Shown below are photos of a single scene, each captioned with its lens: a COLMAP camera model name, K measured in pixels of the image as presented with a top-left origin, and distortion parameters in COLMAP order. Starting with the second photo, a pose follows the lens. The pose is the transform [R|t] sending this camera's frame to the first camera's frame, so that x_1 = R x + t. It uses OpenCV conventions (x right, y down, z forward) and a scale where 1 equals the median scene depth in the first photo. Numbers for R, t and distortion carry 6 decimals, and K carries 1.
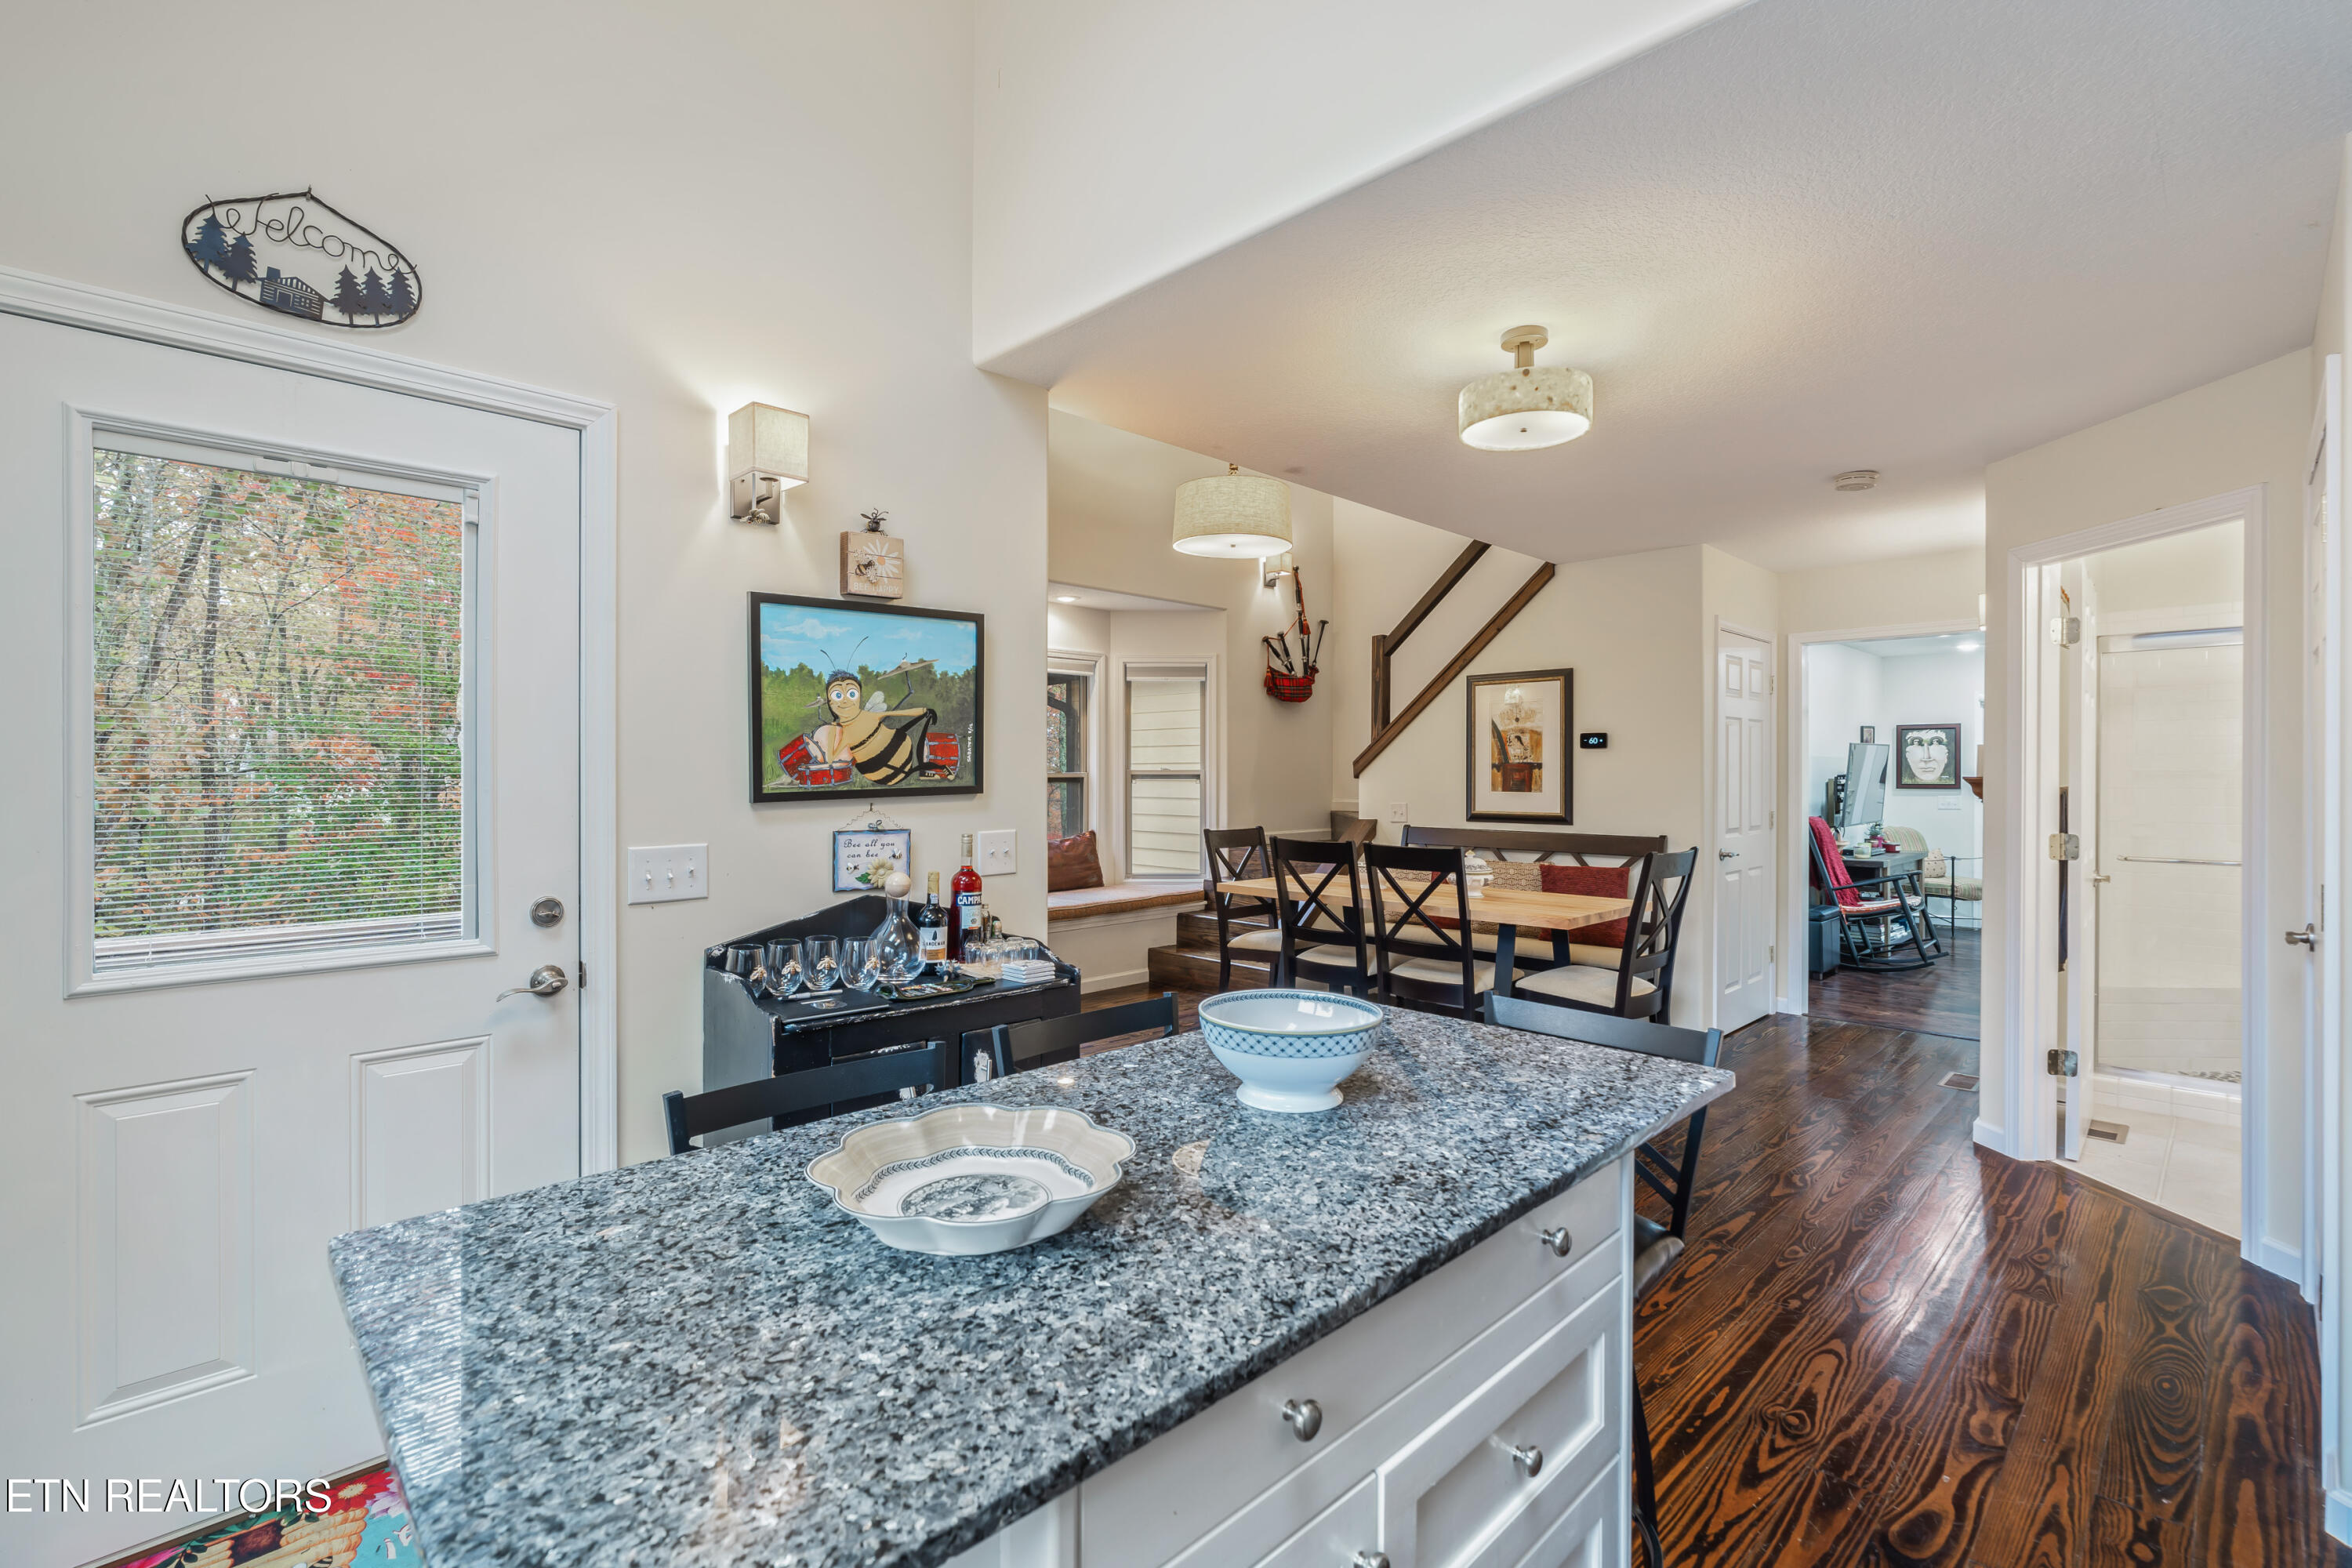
lens RADIAL K [[1062.7, 0, 1168.1], [0, 1062.7, 766.3], [0, 0, 1]] dist [0.000718, -0.000305]
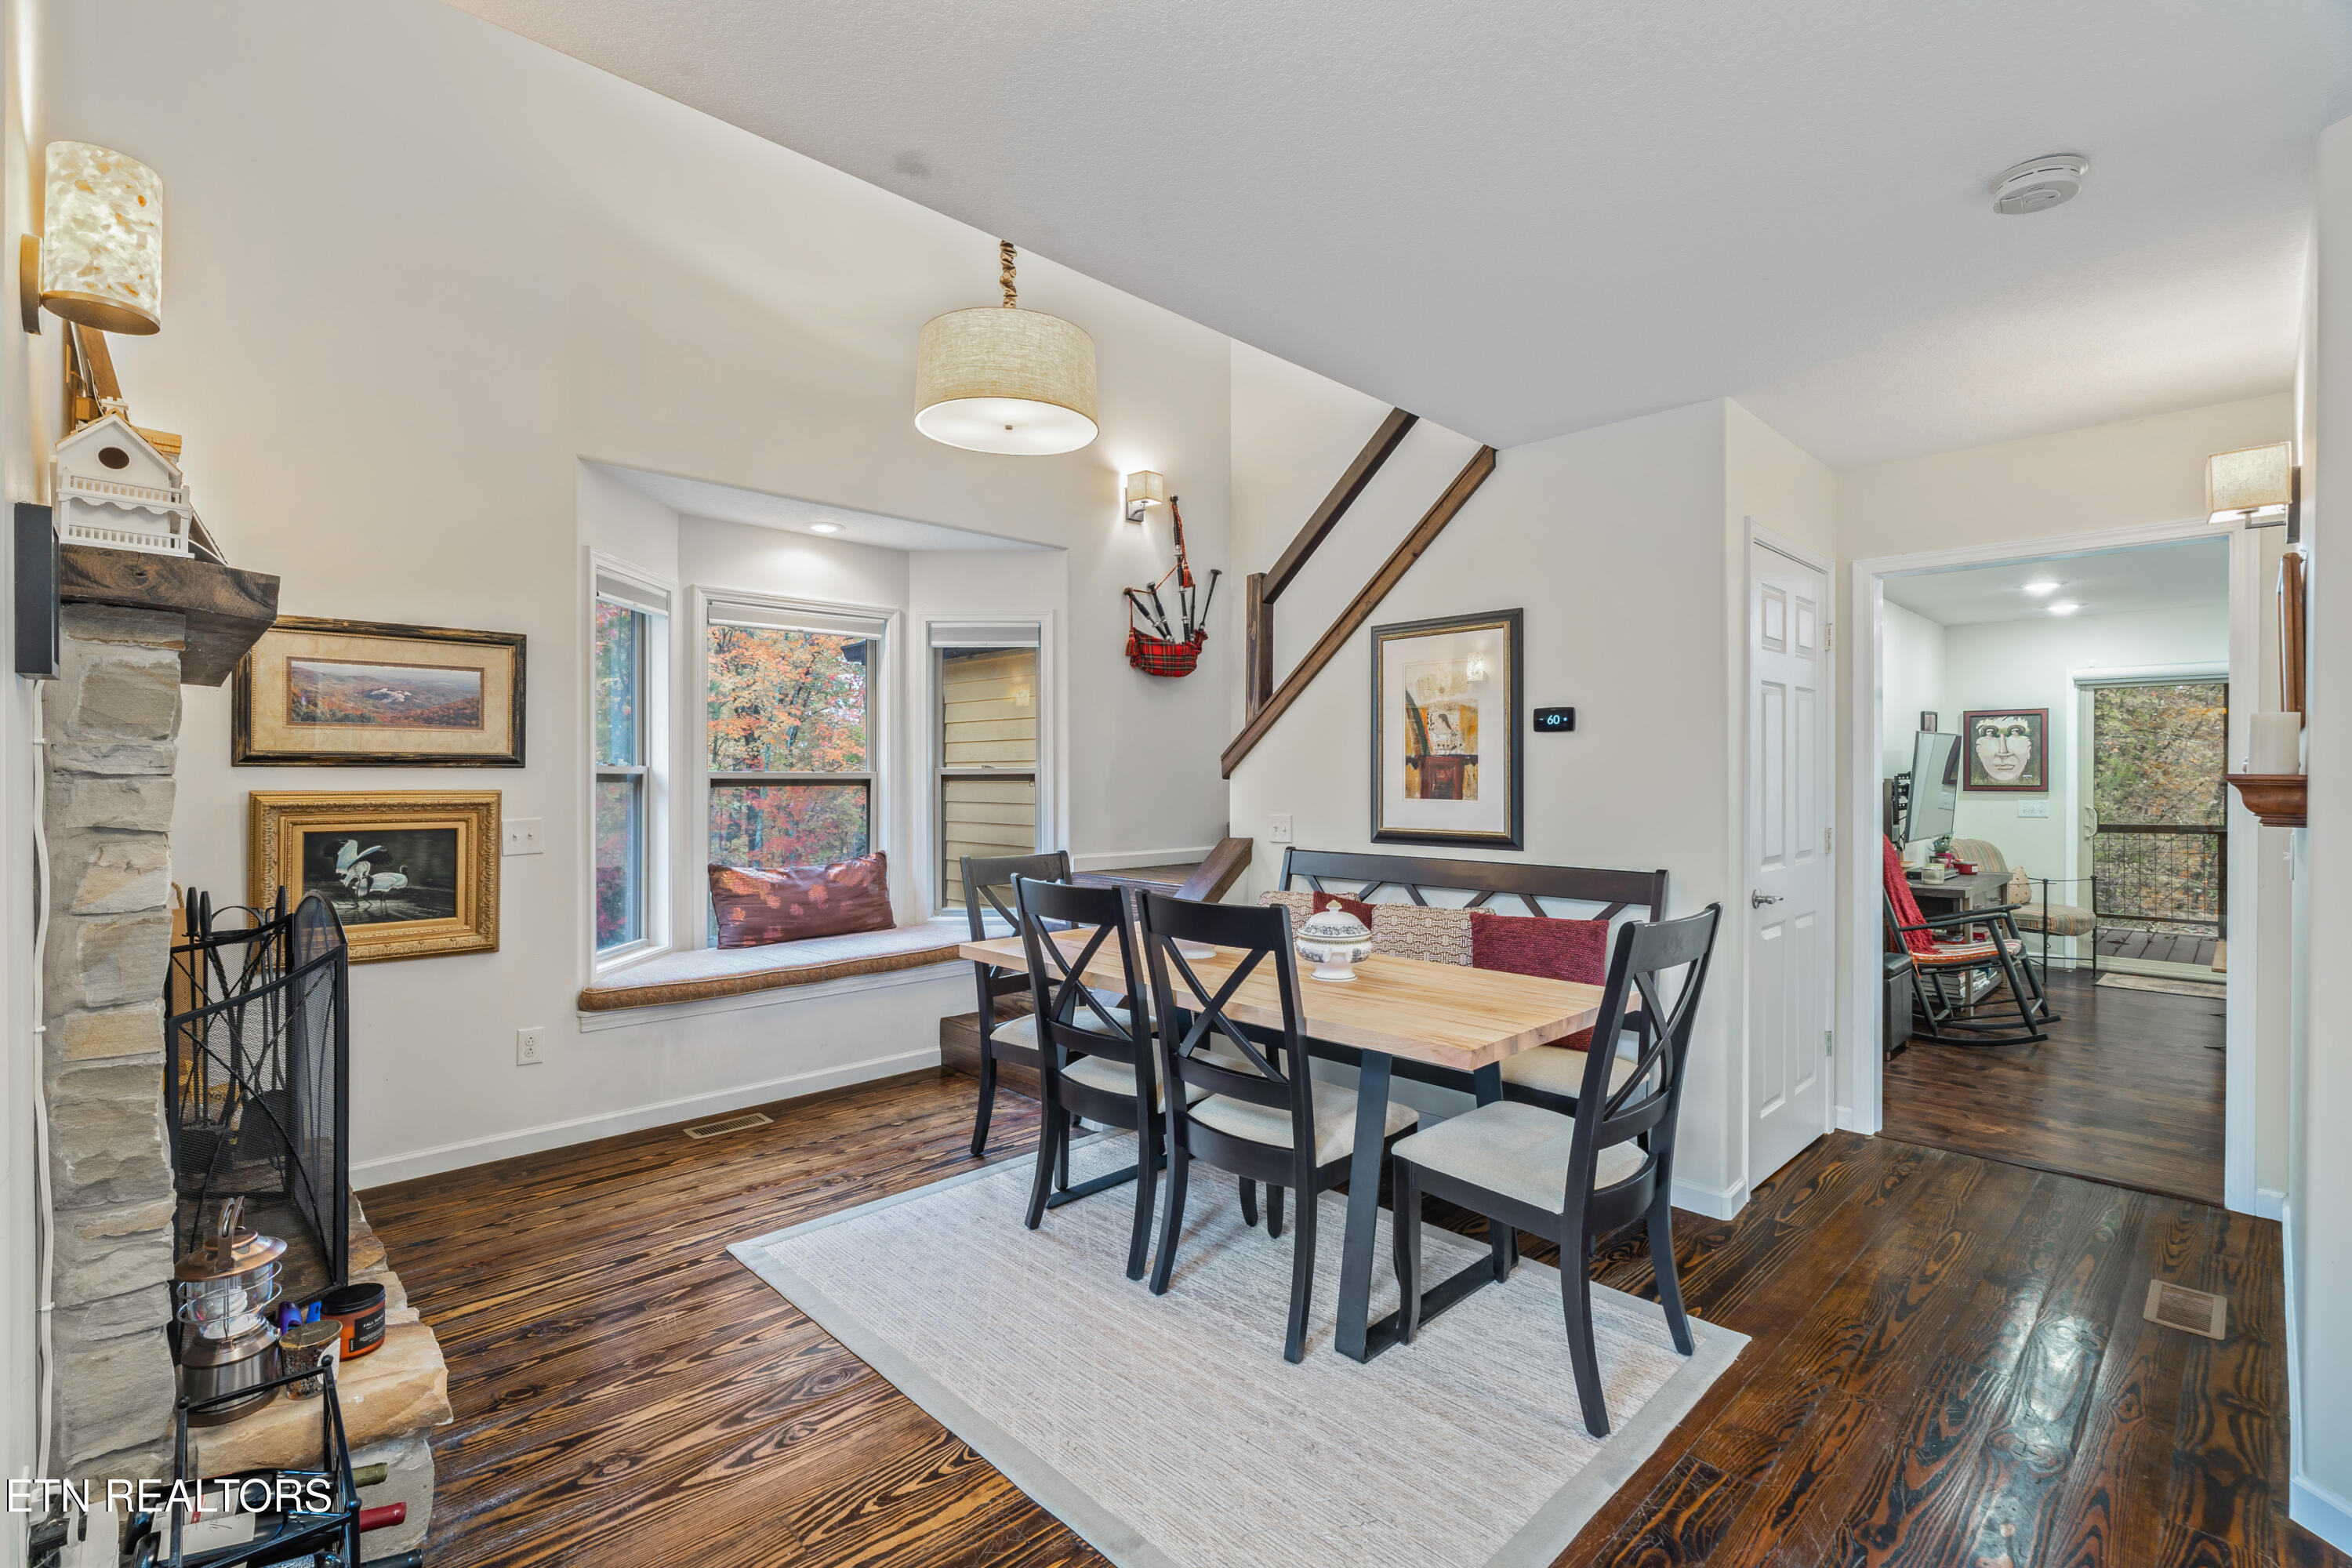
lens RADIAL K [[1062.7, 0, 1165.7], [0, 1062.7, 772.7], [0, 0, 1]] dist [0.000718, -0.000305]
pose [[0.999933, -0.001775, -0.011408, 0.159565], [0.001829, 0.999987, 0.004740, 0.004046], [0.011400, -0.004761, 0.999924, 0.327766]]
